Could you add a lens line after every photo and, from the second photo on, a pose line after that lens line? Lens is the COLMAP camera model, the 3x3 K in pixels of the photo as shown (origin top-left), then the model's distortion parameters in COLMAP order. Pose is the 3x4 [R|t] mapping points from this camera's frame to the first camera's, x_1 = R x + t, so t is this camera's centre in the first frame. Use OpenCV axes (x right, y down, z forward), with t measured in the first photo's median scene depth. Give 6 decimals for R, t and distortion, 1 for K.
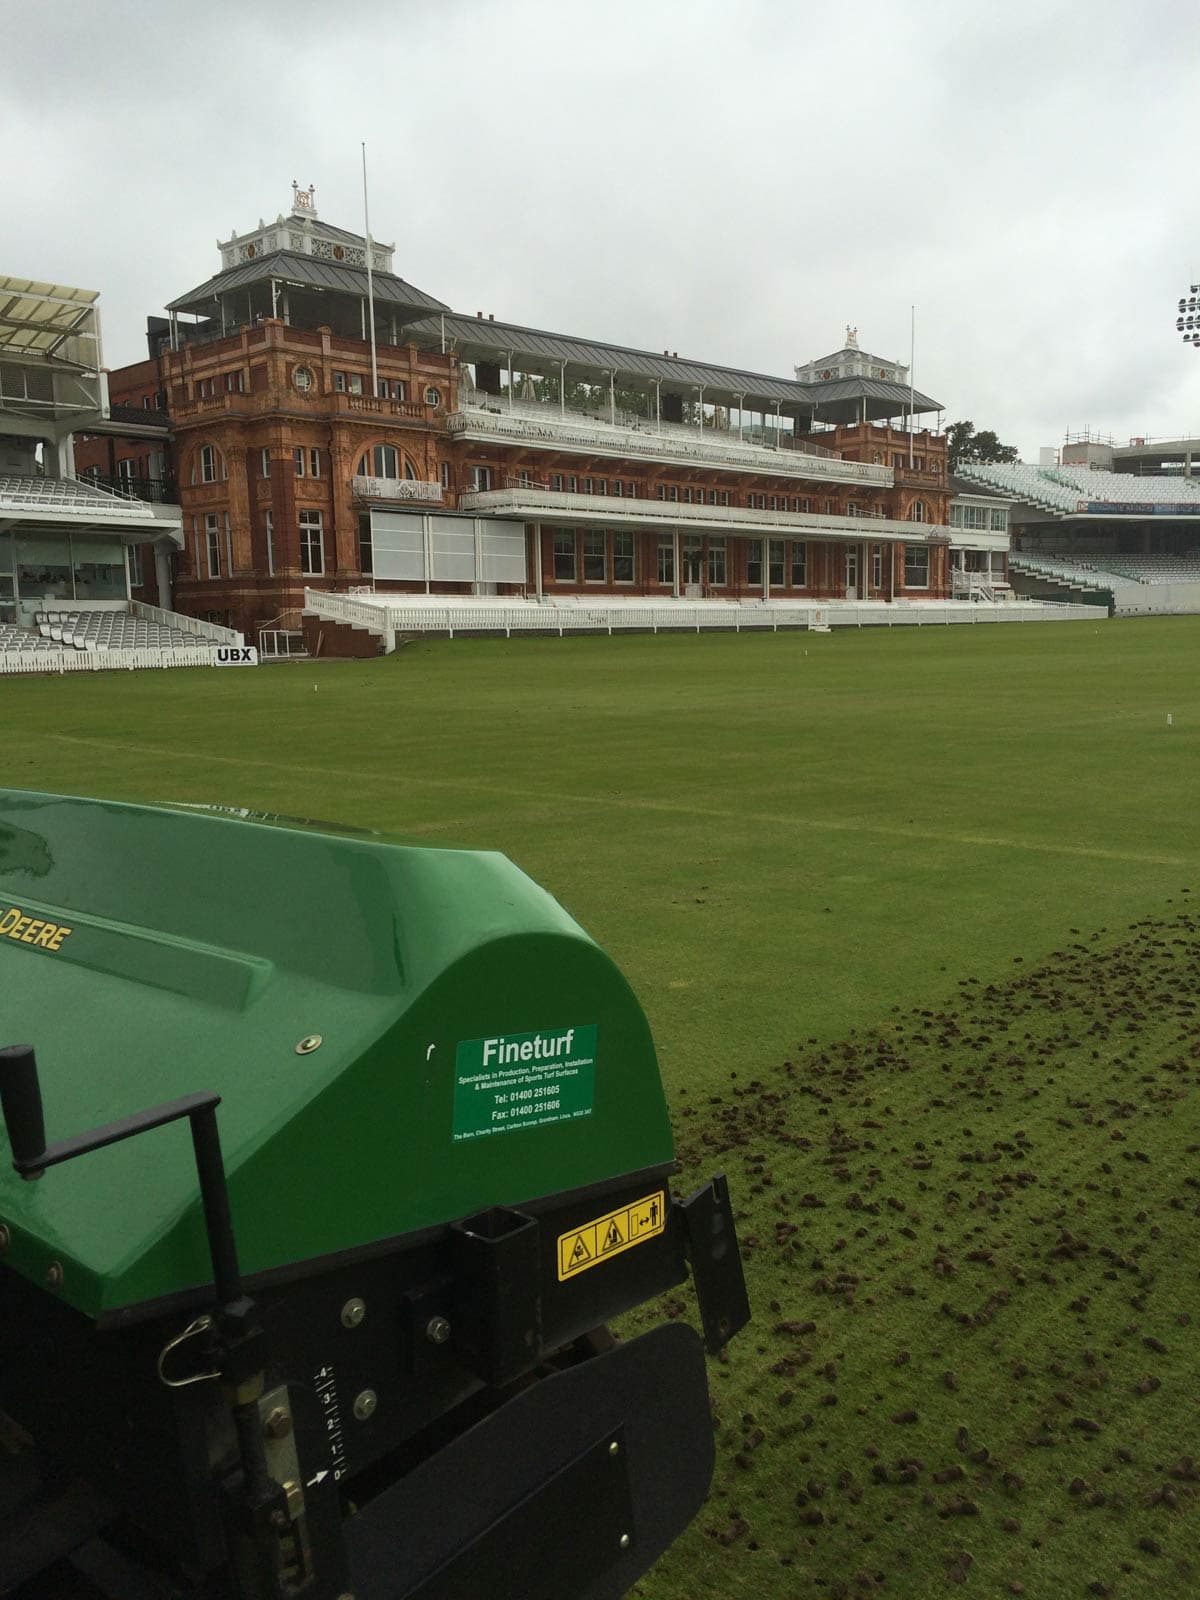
lens RADIAL K [[1377.4, 0, 605.8], [0, 1377.4, 805.0], [0, 0, 1]] dist [0.036694, -0.025228]
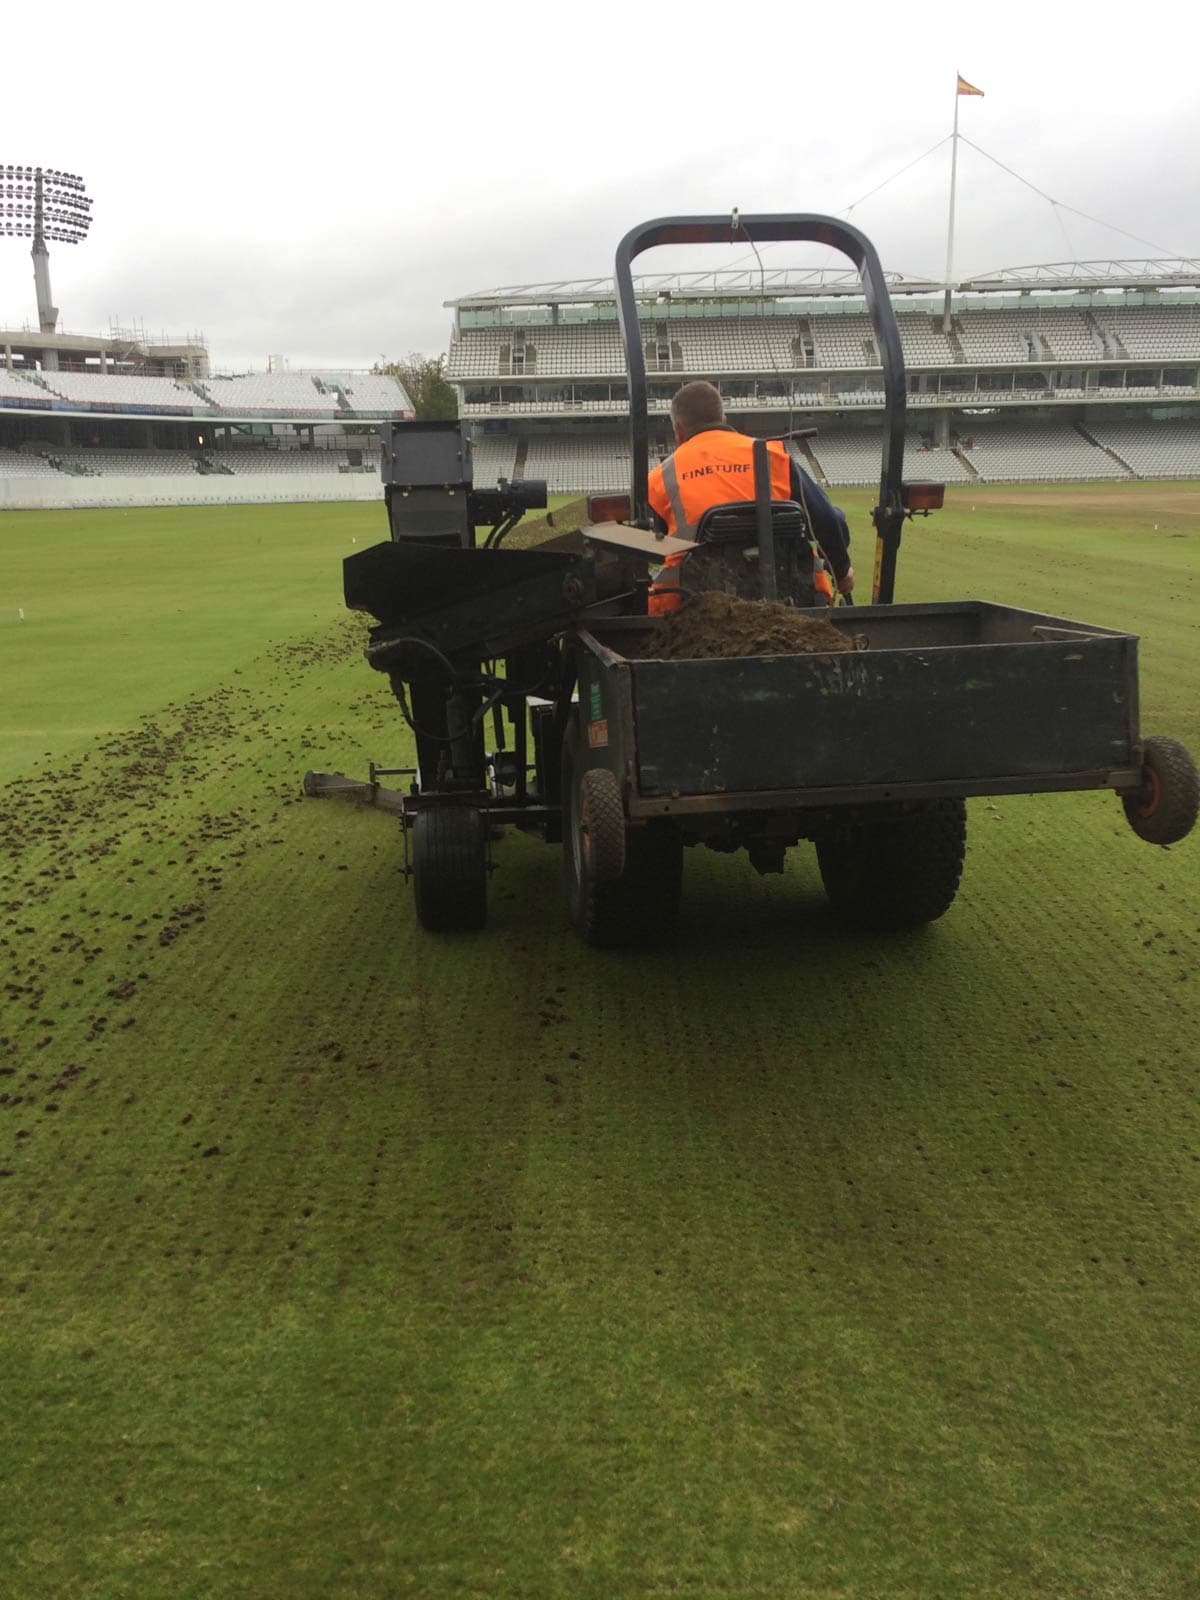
lens RADIAL K [[1377.4, 0, 604.7], [0, 1377.4, 796.9], [0, 0, 1]] dist [0.036694, -0.025228]
pose [[0.712393, -0.145956, 0.686436, -0.112943], [0.098237, 0.989243, 0.108389, 0.023491], [-0.694871, -0.009782, 0.719067, -0.328928]]
